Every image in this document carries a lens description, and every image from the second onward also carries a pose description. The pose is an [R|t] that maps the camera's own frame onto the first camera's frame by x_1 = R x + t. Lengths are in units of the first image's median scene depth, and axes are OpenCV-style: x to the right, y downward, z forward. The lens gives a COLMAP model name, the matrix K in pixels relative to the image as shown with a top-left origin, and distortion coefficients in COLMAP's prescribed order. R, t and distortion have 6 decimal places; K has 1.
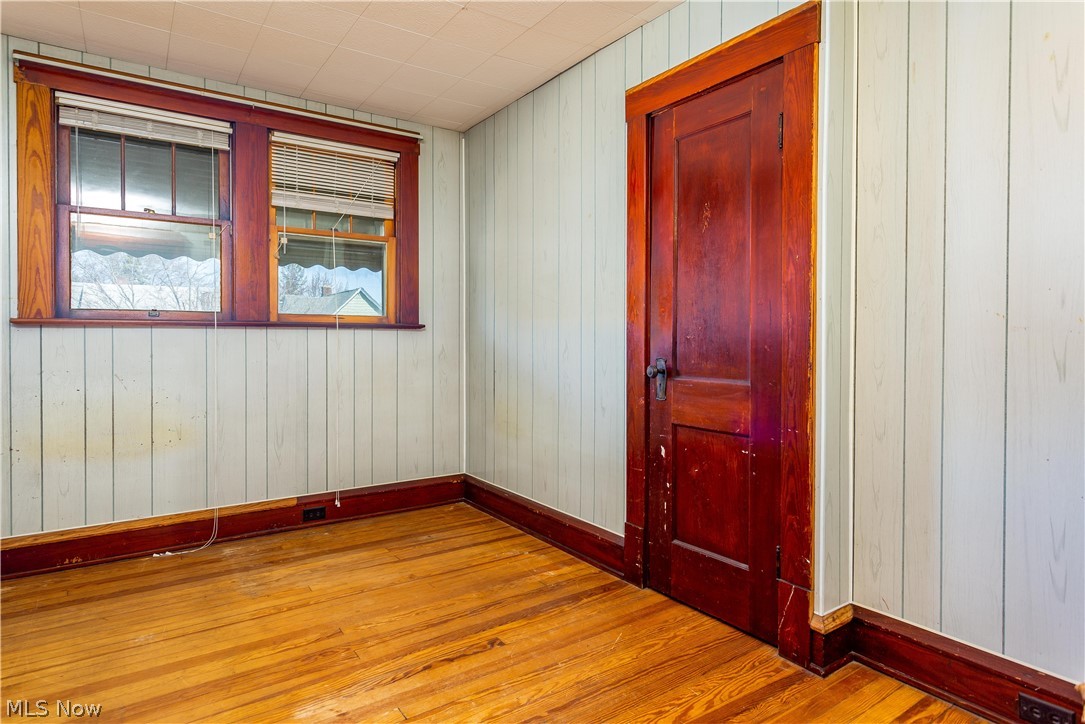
lens RADIAL K [[613.1, 0, 537.8], [0, 613.1, 344.6], [0, 0, 1]] dist [0.002095, -0.000631]
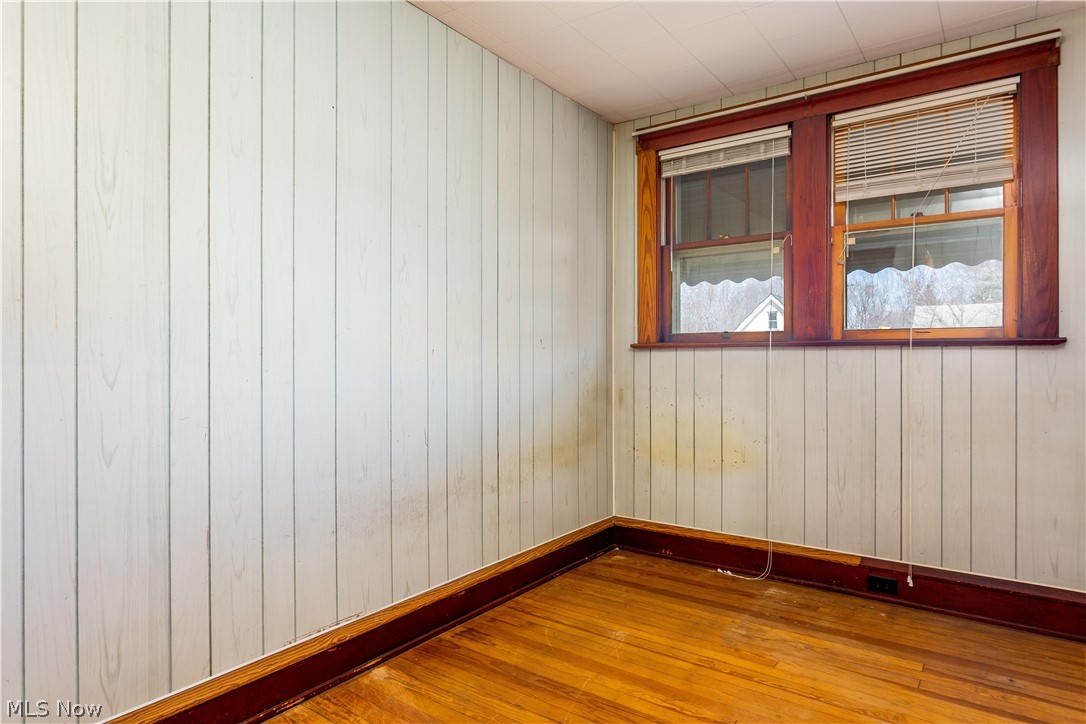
lens RADIAL K [[640.3, 0, 543.6], [0, 640.3, 358.0], [0, 0, 1]] dist [-0.006740, 0.002974]
pose [[0.337904, 0.000391, -0.941180, 0.272245], [-0.007697, 0.999968, -0.002348, -0.008157], [0.941149, 0.008038, 0.337896, 0.337078]]
